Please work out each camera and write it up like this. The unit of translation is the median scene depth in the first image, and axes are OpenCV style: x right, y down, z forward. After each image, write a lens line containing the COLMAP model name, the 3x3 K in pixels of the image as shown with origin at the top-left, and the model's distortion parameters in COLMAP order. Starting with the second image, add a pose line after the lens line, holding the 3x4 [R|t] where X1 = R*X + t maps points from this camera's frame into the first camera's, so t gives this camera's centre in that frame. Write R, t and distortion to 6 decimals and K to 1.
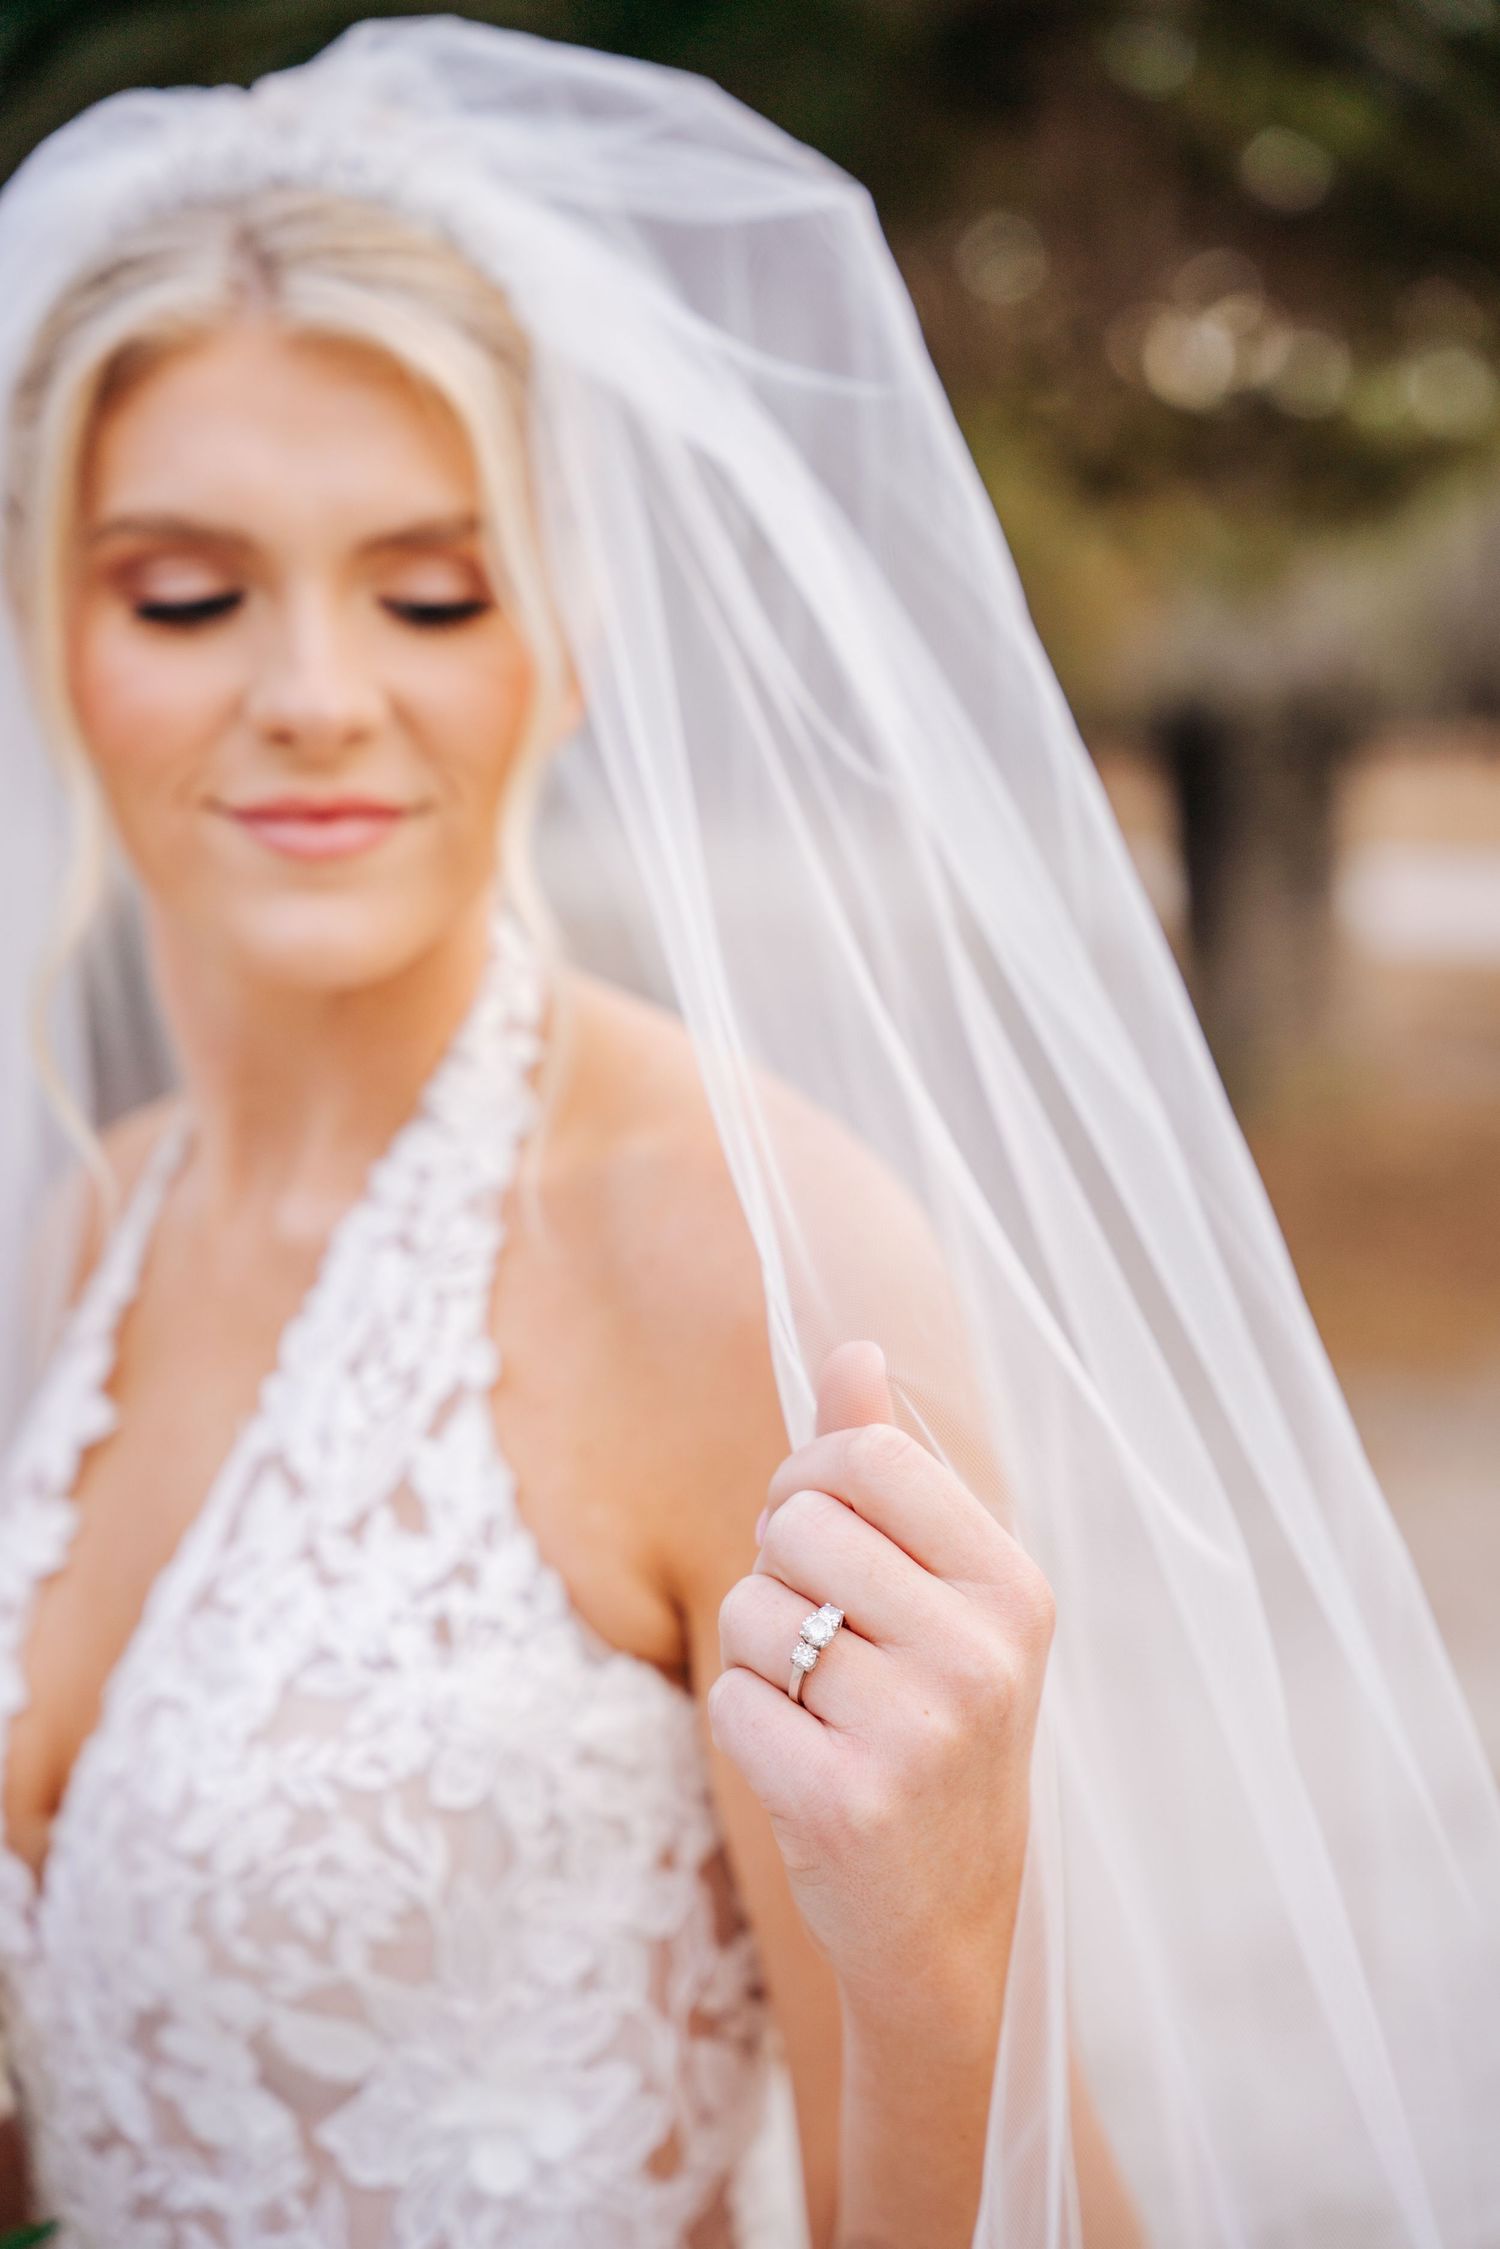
lens RADIAL K [[3823.0, 0, 759.0], [0, 3823.0, 1118.6], [0, 0, 1]] dist [0.422080, 0.000000]
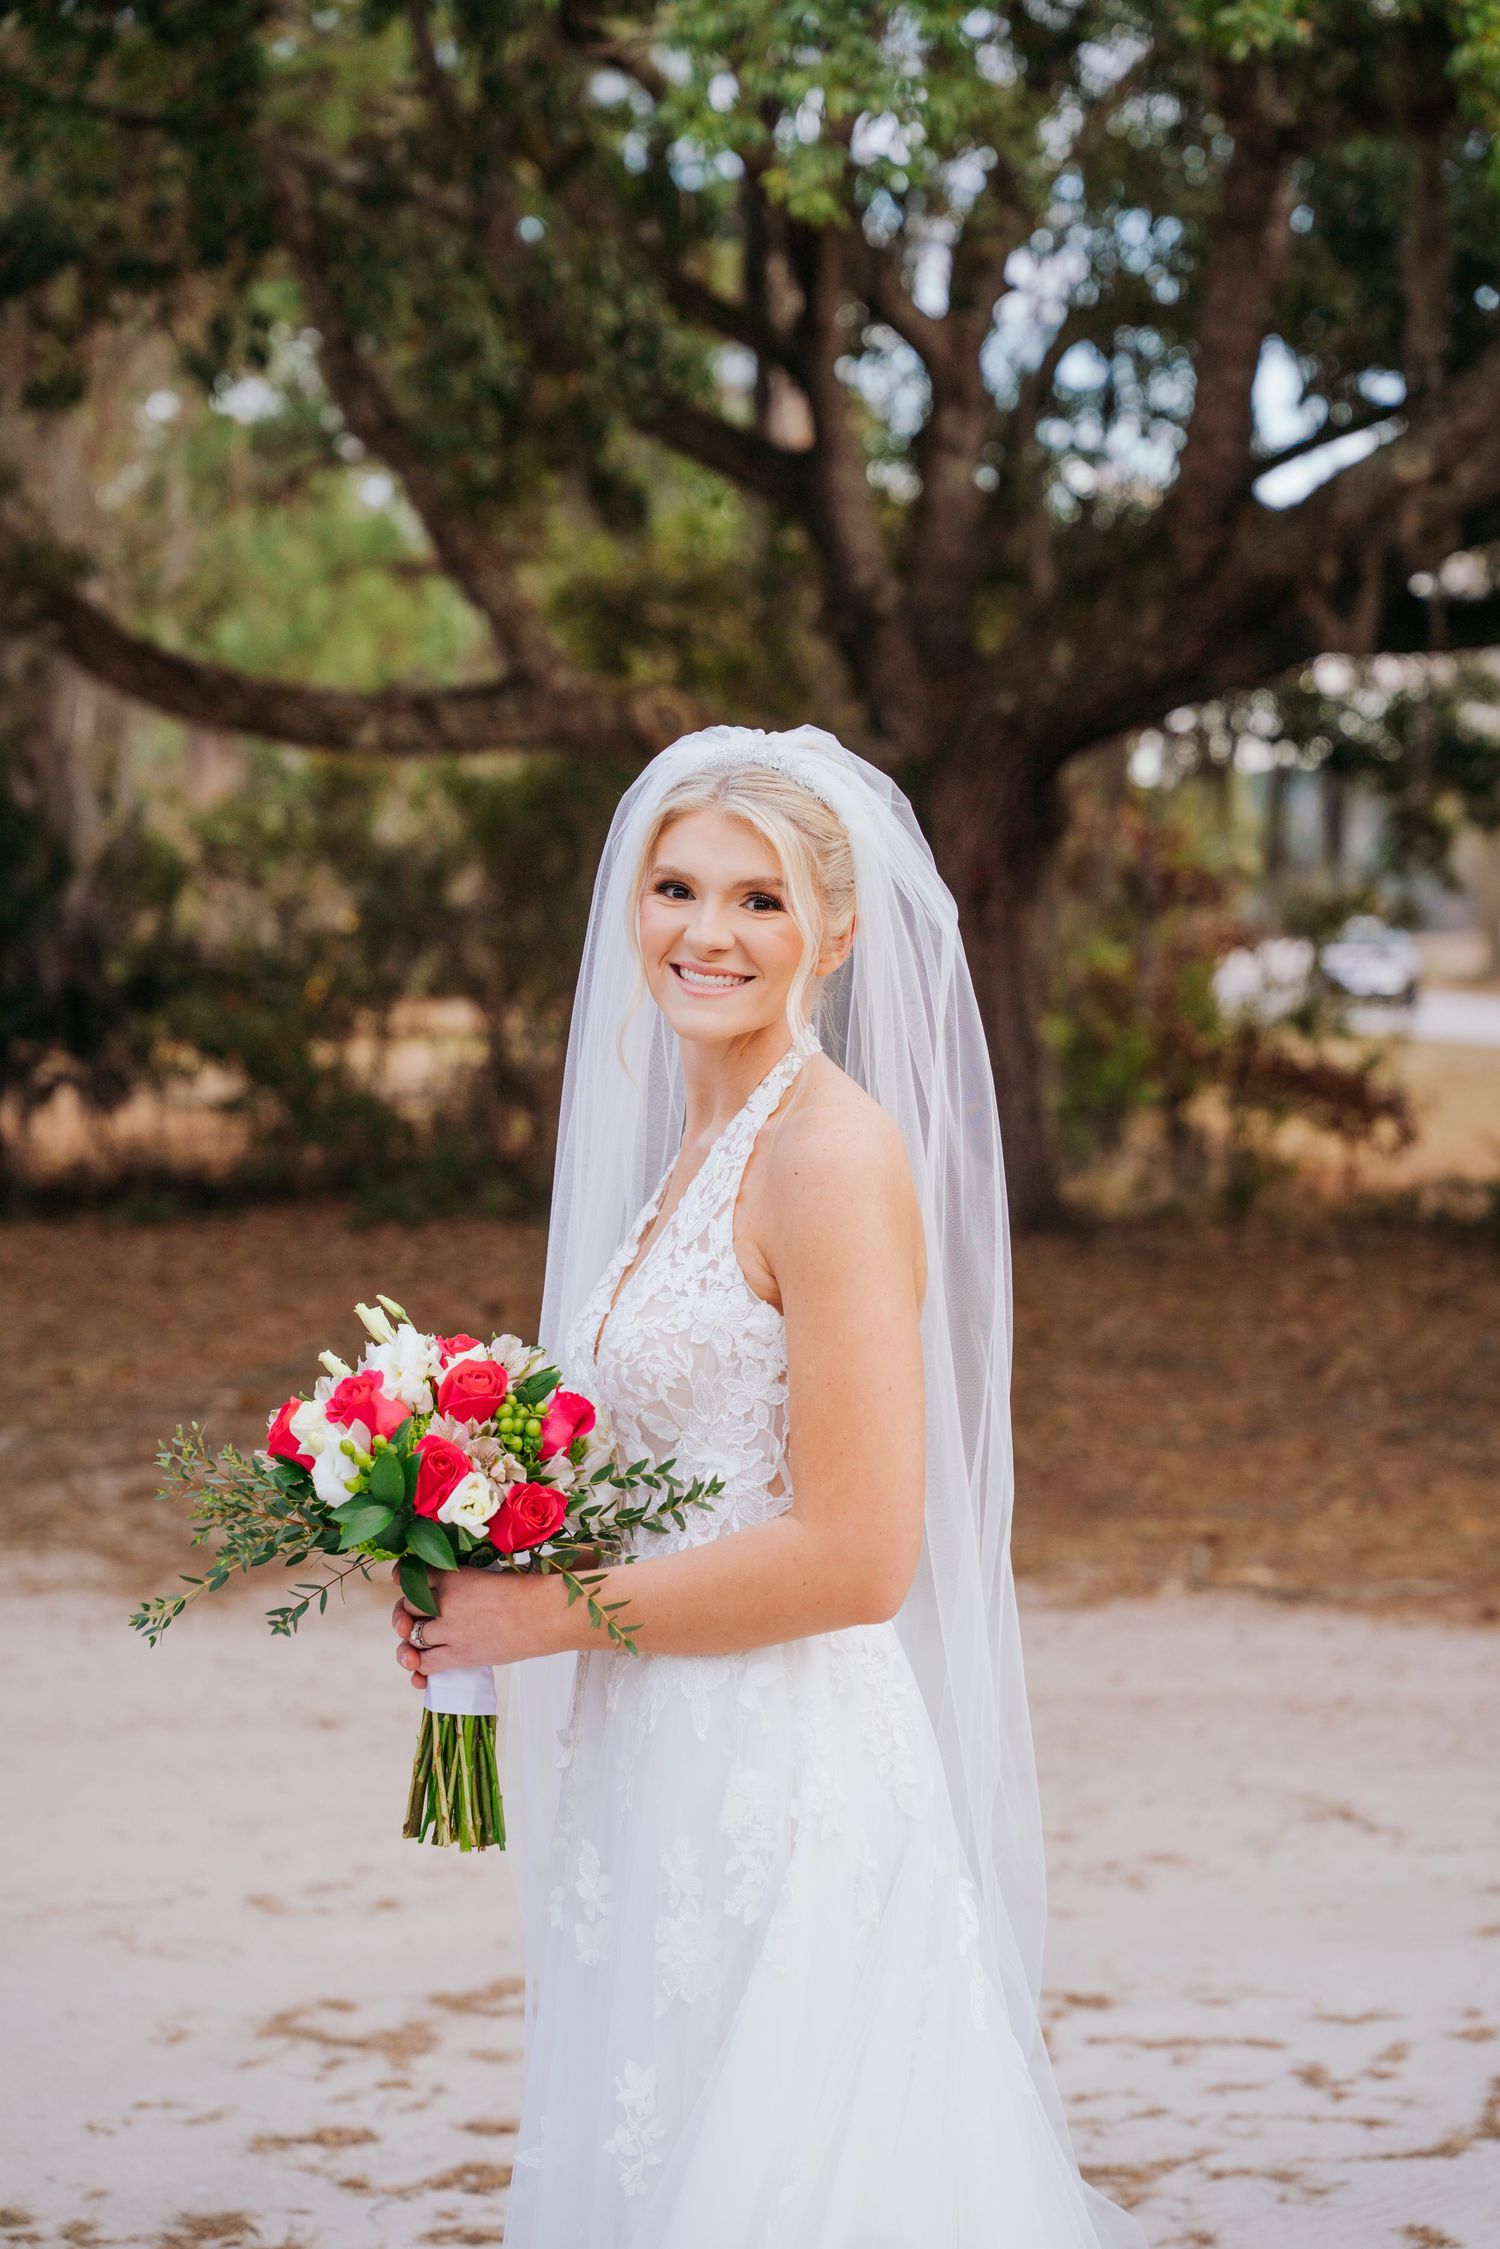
lens RADIAL K [[4233.2, 0, 762.5], [0, 4233.2, 1118.5], [0, 0, 1]] dist [0.471091, 0.000000]
pose [[0.903153, 0.062954, -0.424678, 1.234289], [-0.085577, 0.995738, -0.034388, 0.115010], [0.420703, 0.067400, 0.904691, -1.731495]]
